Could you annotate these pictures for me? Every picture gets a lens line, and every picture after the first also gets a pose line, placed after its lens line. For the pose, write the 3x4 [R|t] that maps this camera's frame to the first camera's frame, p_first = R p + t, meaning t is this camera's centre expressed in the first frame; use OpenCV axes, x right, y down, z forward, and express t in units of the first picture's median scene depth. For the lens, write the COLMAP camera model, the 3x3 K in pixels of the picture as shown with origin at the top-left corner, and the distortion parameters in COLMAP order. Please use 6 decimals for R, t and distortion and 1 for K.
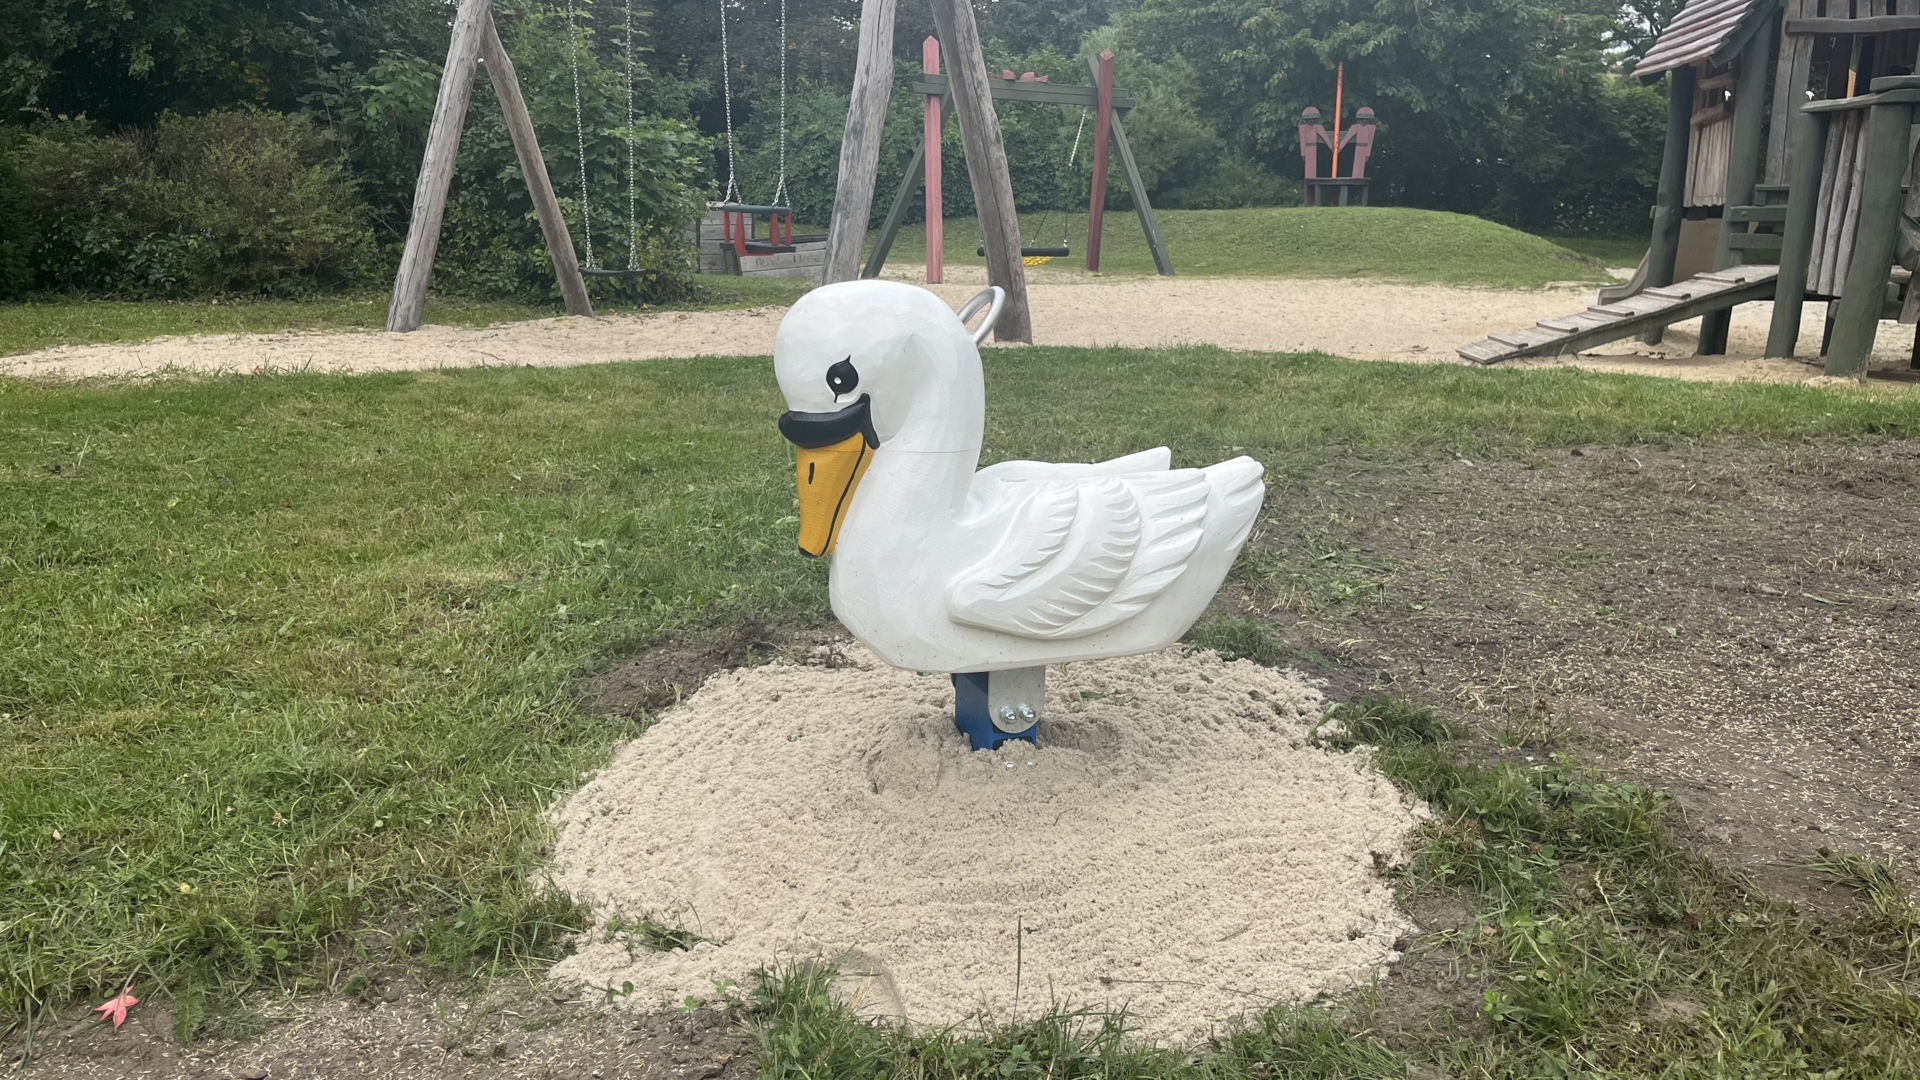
lens RADIAL K [[1442.6, 0, 951.6], [0, 1442.6, 548.6], [0, 0, 1]] dist [0.054047, -0.056036]
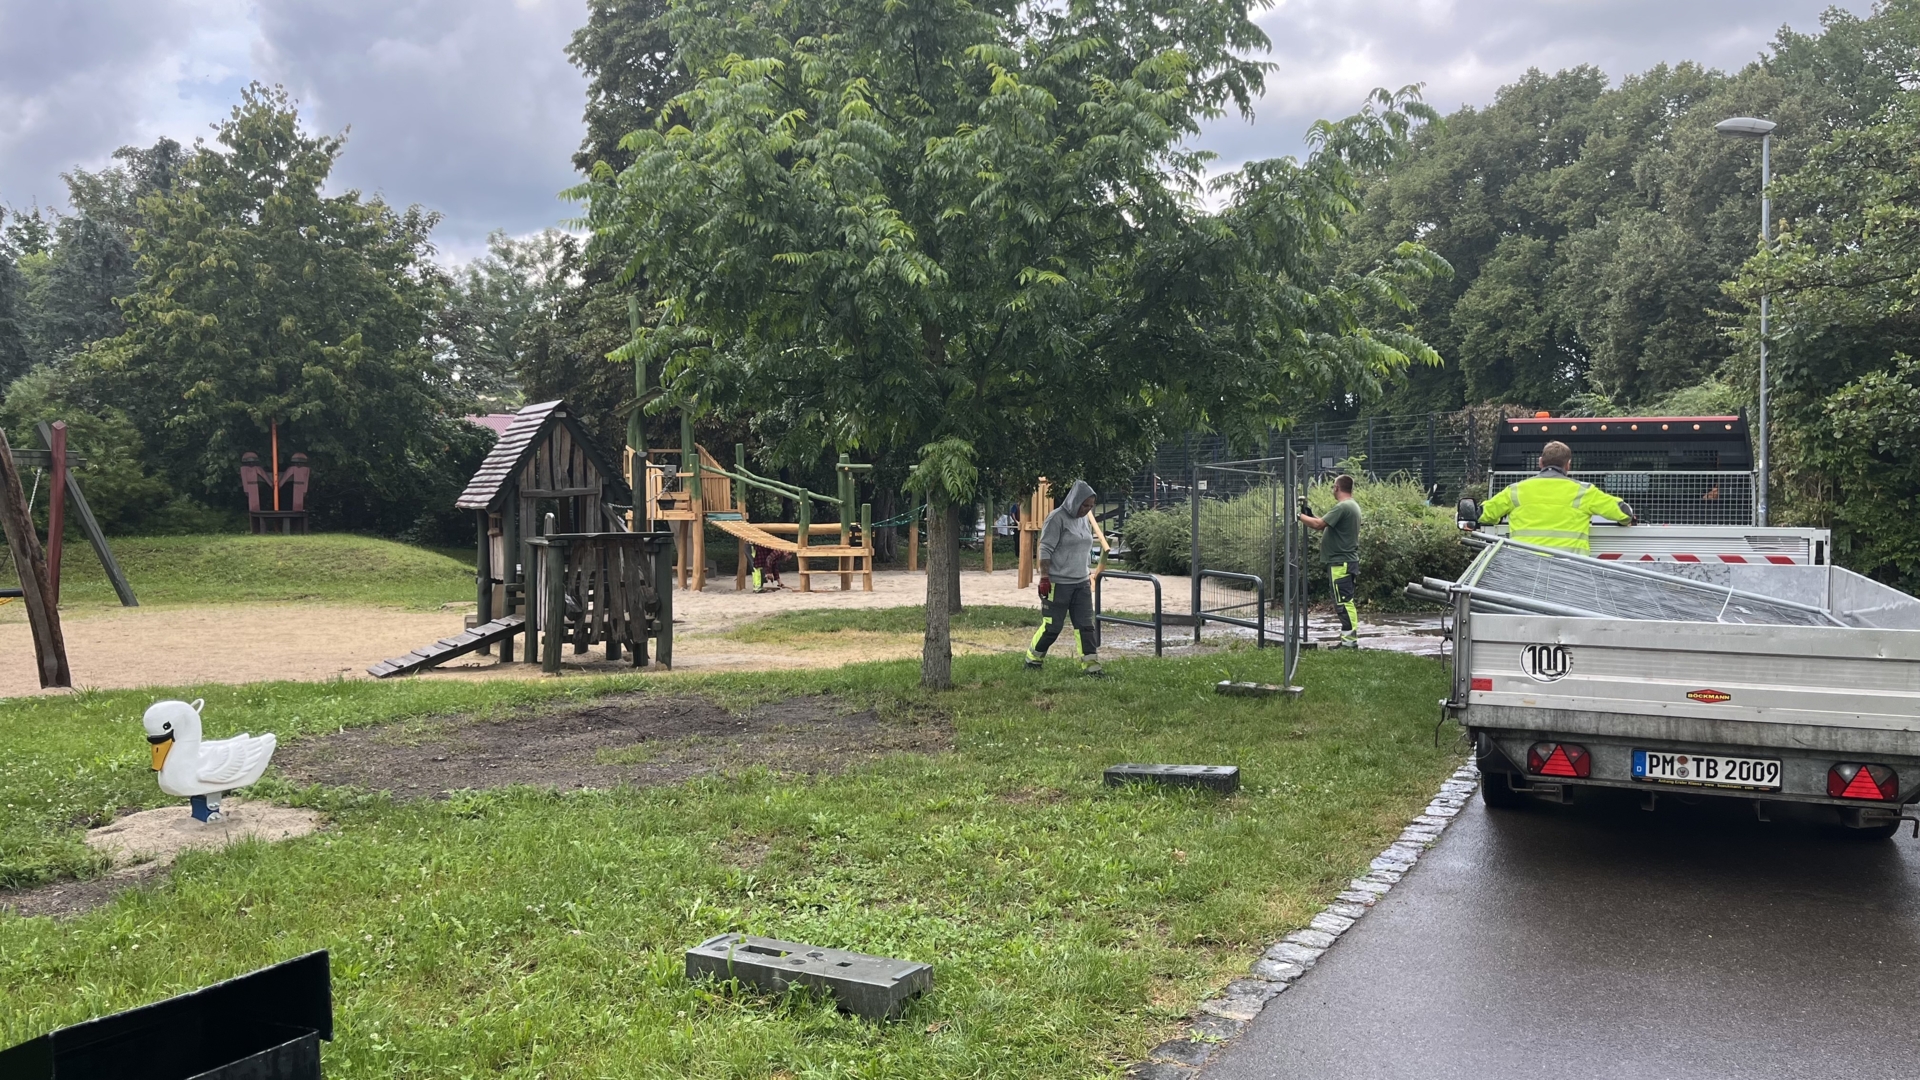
lens RADIAL K [[1466.6, 0, 951.5], [0, 1466.6, 543.9], [0, 0, 1]] dist [0.055630, -0.065333]
pose [[0.777868, -0.030722, 0.627676, -0.141158], [0.150709, 0.978776, -0.138864, 0.043896], [-0.610088, 0.202615, 0.765989, -0.541388]]
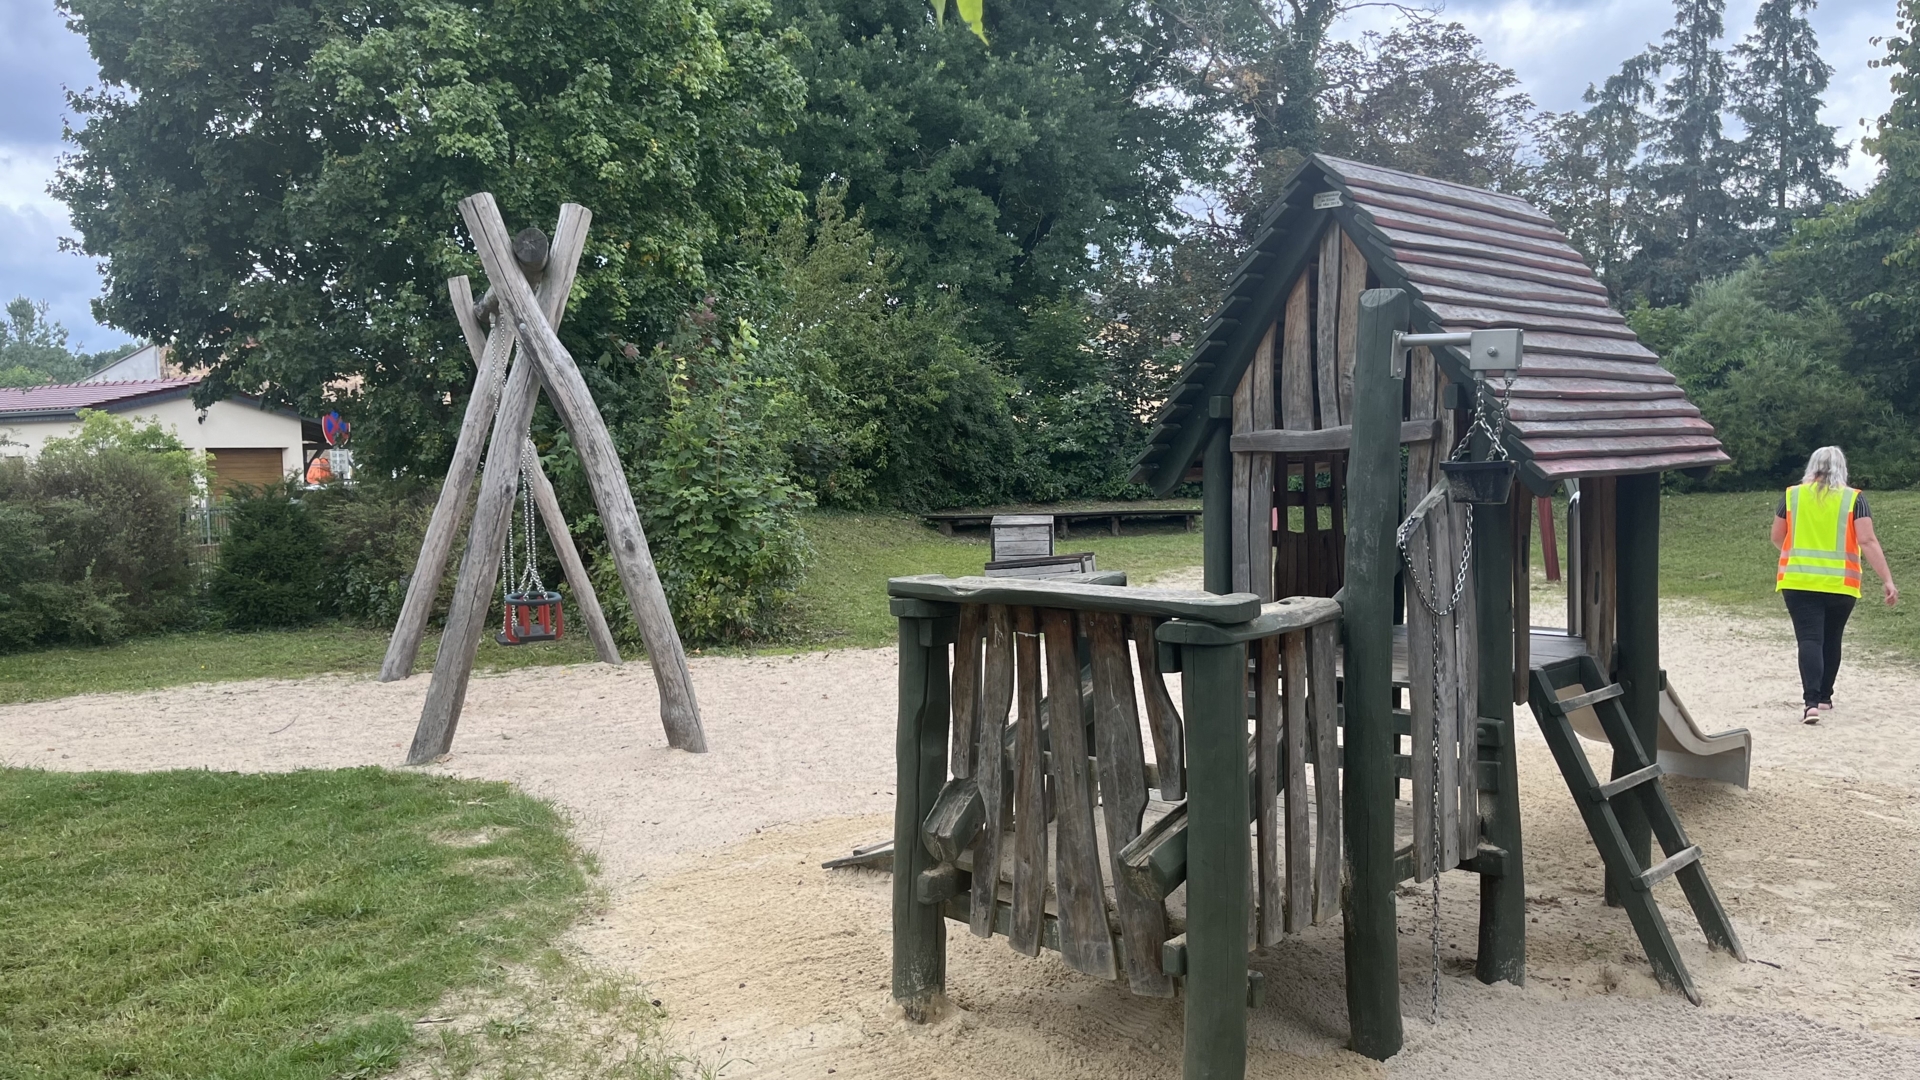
lens RADIAL K [[1450.6, 0, 966.7], [0, 1450.6, 550.7], [0, 0, 1]] dist [0.100056, -0.138571]
pose [[0.819212, 0.019293, -0.573167, 0.552714], [-0.106558, 0.987151, -0.119071, -0.134558], [0.563505, 0.158620, 0.810742, 0.239928]]
